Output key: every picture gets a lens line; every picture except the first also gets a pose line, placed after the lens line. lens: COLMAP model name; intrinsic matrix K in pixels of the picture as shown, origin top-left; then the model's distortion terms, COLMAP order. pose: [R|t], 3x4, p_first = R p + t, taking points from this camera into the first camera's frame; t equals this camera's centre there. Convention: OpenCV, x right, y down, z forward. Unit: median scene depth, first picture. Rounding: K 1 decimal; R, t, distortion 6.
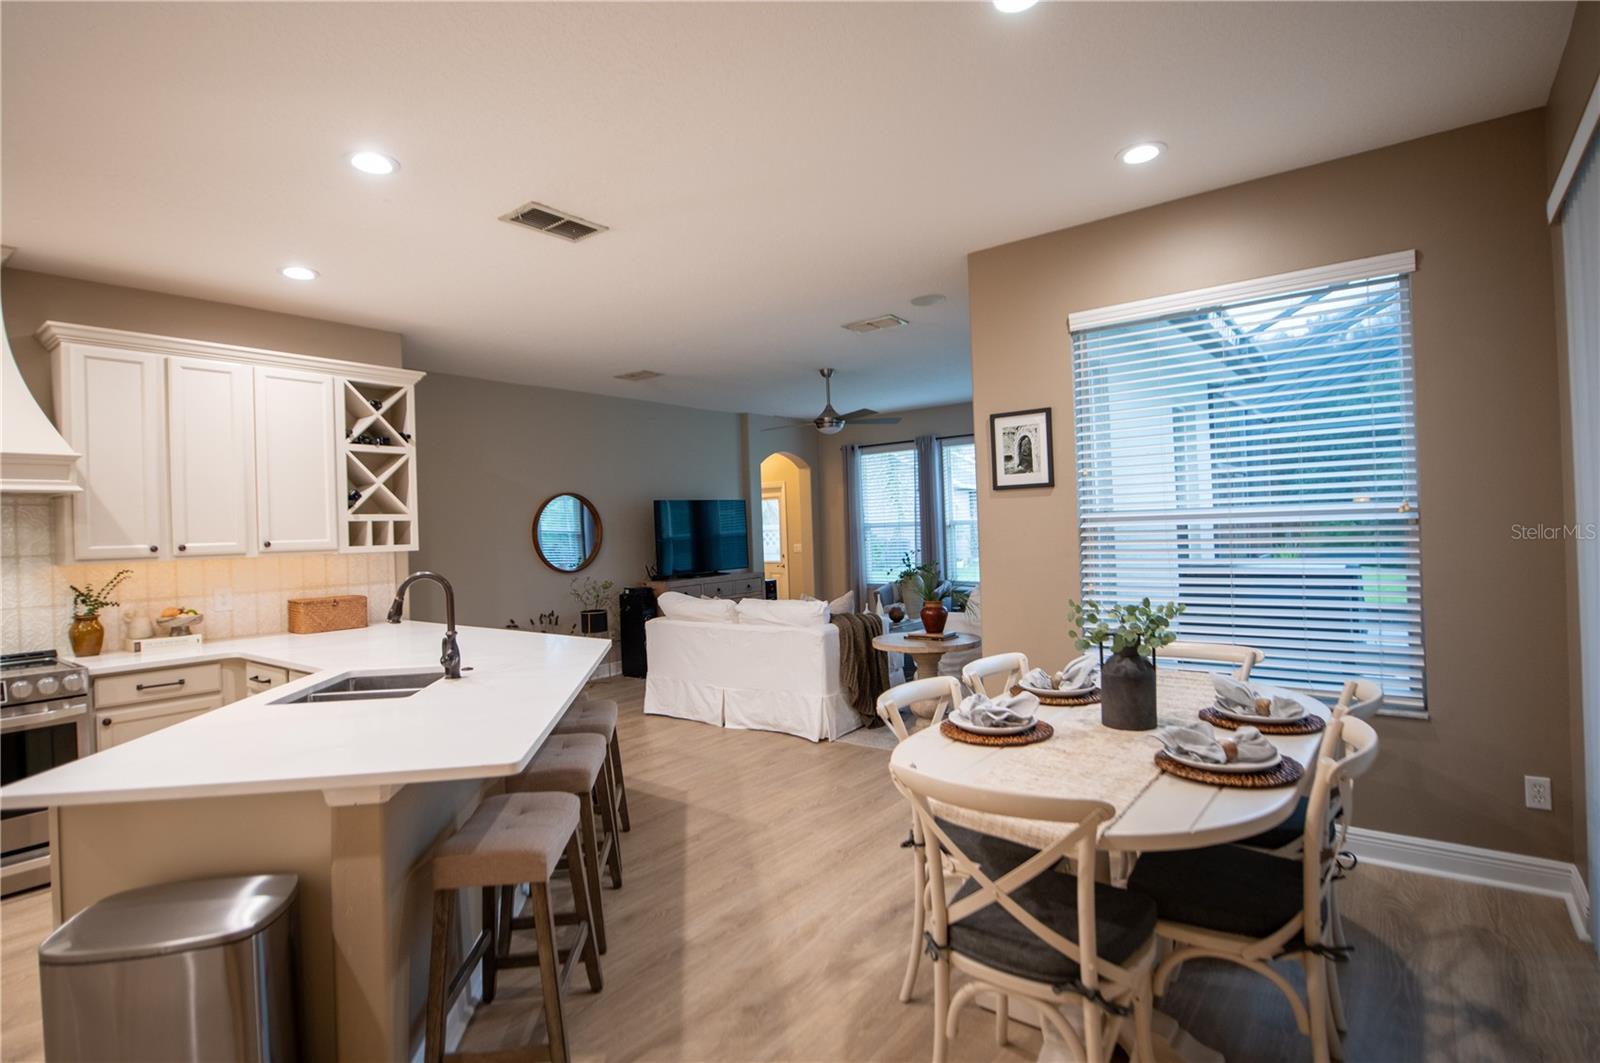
lens RADIAL K [[790.9, 0, 806.0], [0, 790.9, 529.1], [0, 0, 1]] dist [-0.009757, 0.000086]
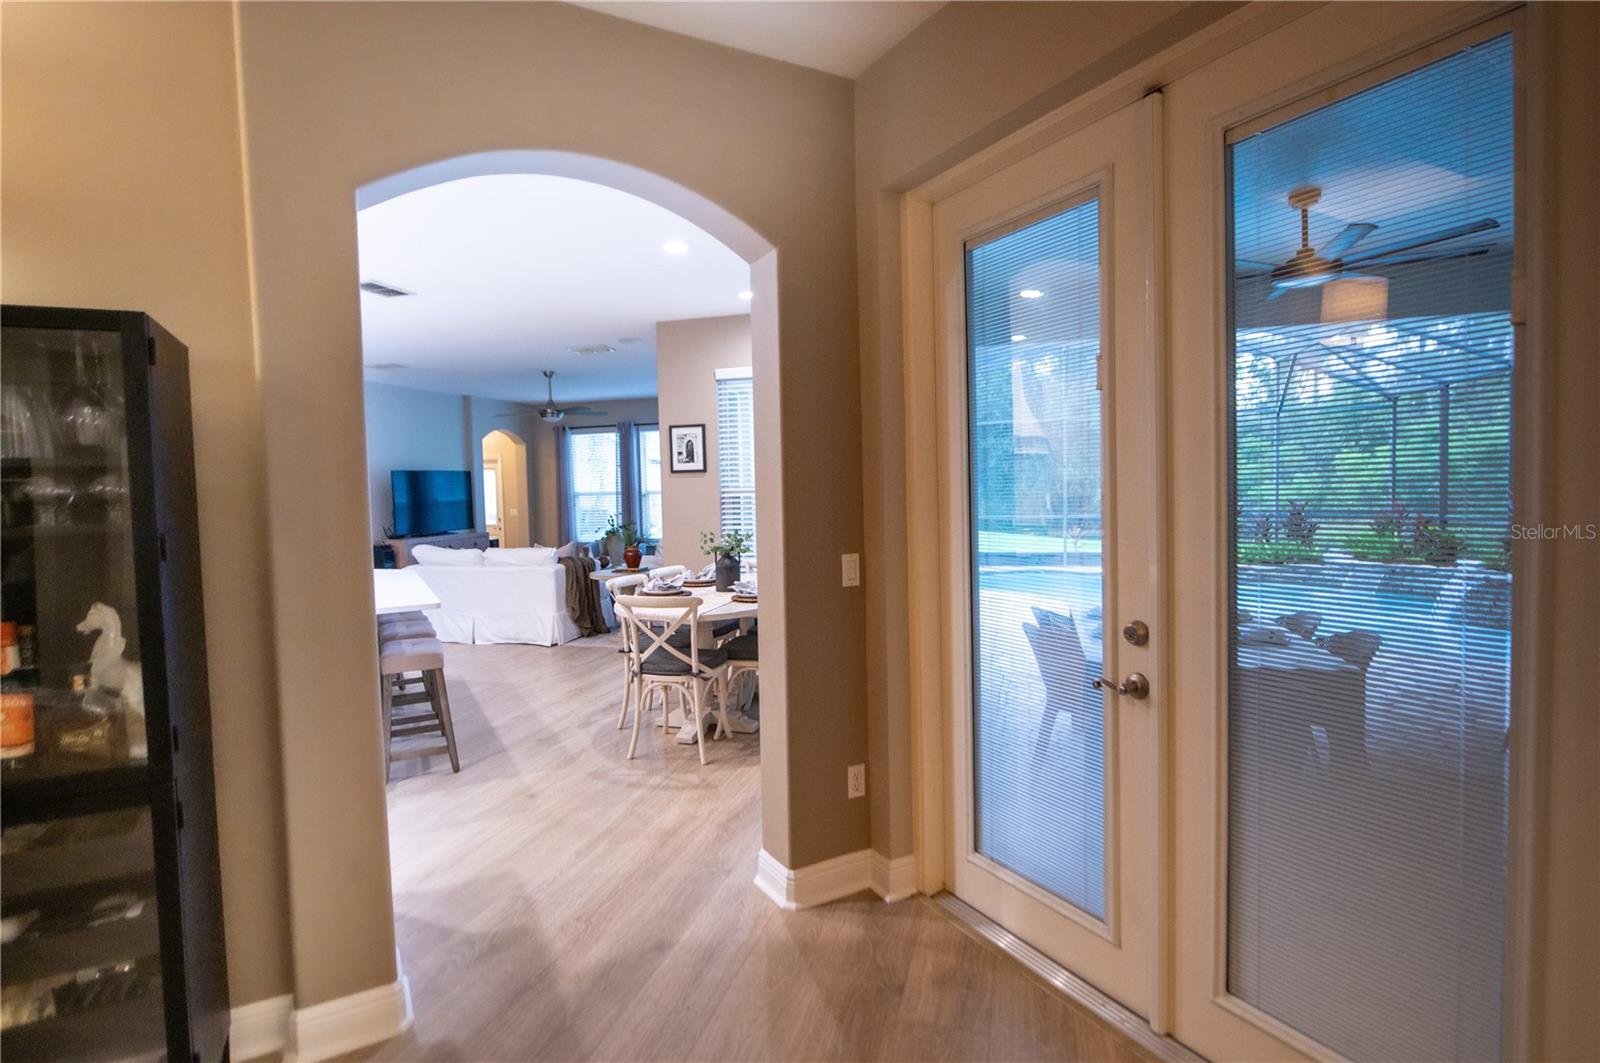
lens RADIAL K [[790.9, 0, 791.5], [0, 790.9, 518.6], [0, 0, 1]] dist [-0.009757, 0.000086]
pose [[0.935251, -0.000799, 0.353985, -0.082367], [-0.008375, 0.999668, 0.024384, 0.001837], [-0.353887, -0.025769, 0.934933, -0.475995]]
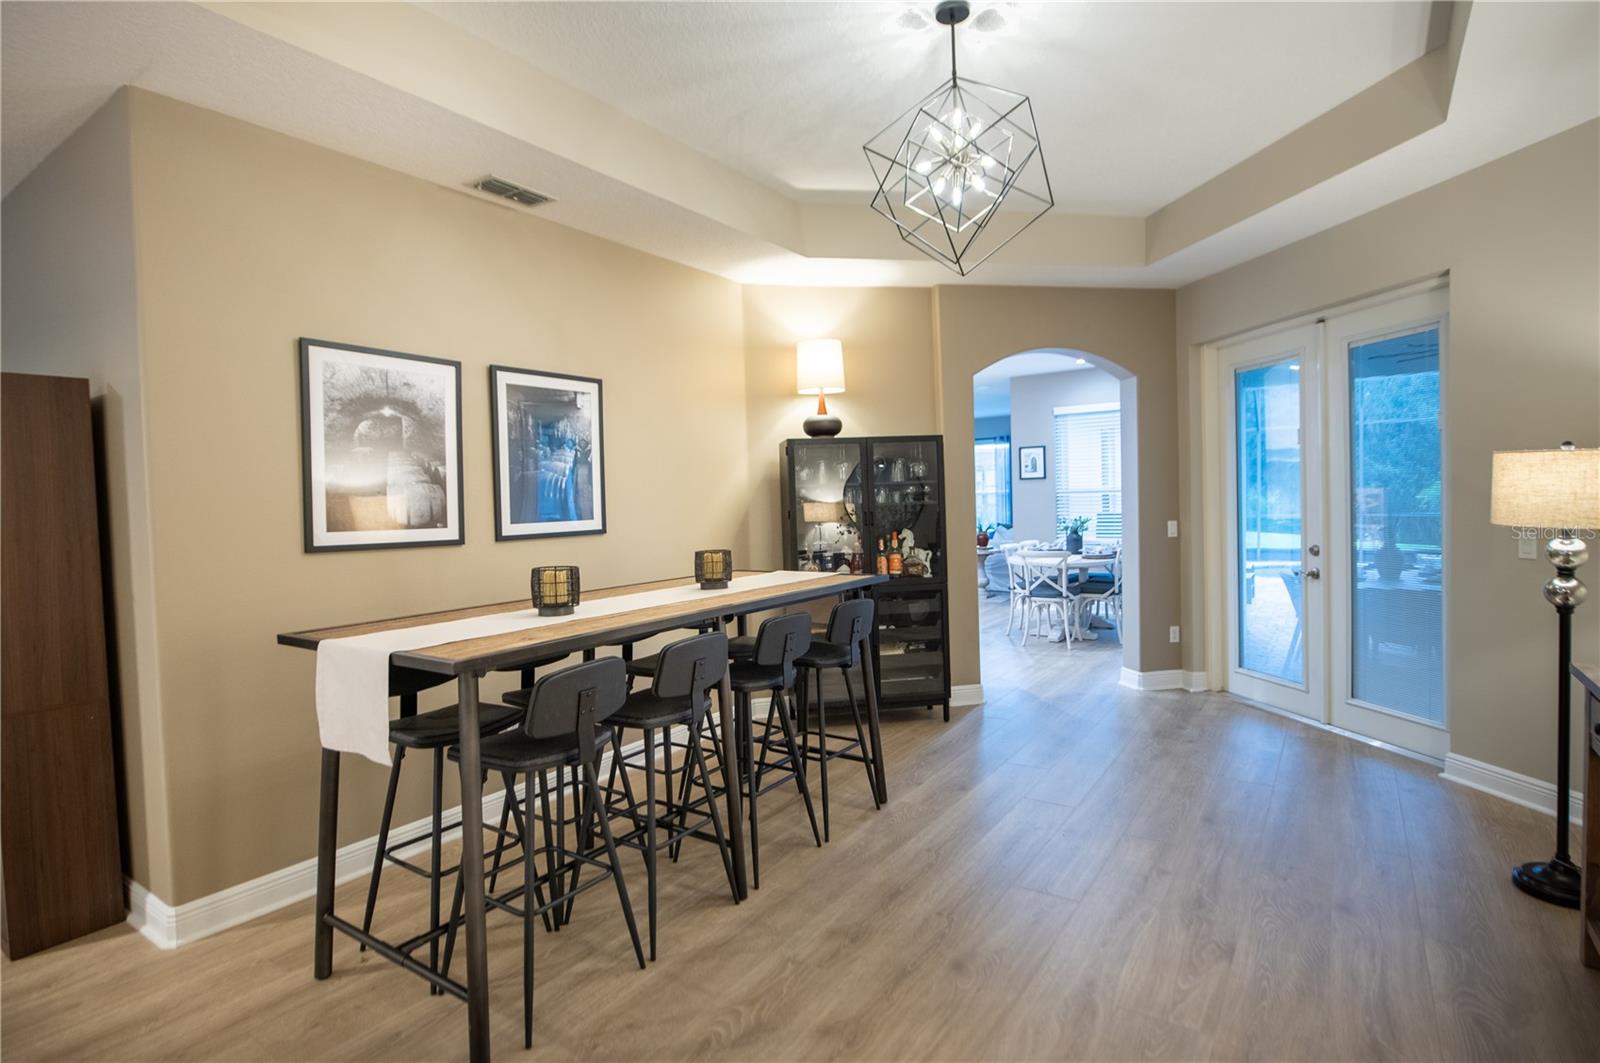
lens RADIAL K [[790.9, 0, 796.4], [0, 790.9, 521.8], [0, 0, 1]] dist [-0.009757, 0.000086]
pose [[0.999066, 0.005086, 0.042917, -0.422274], [-0.006207, 0.999642, 0.026025, 0.014565], [-0.042769, -0.026267, 0.998740, -1.058291]]
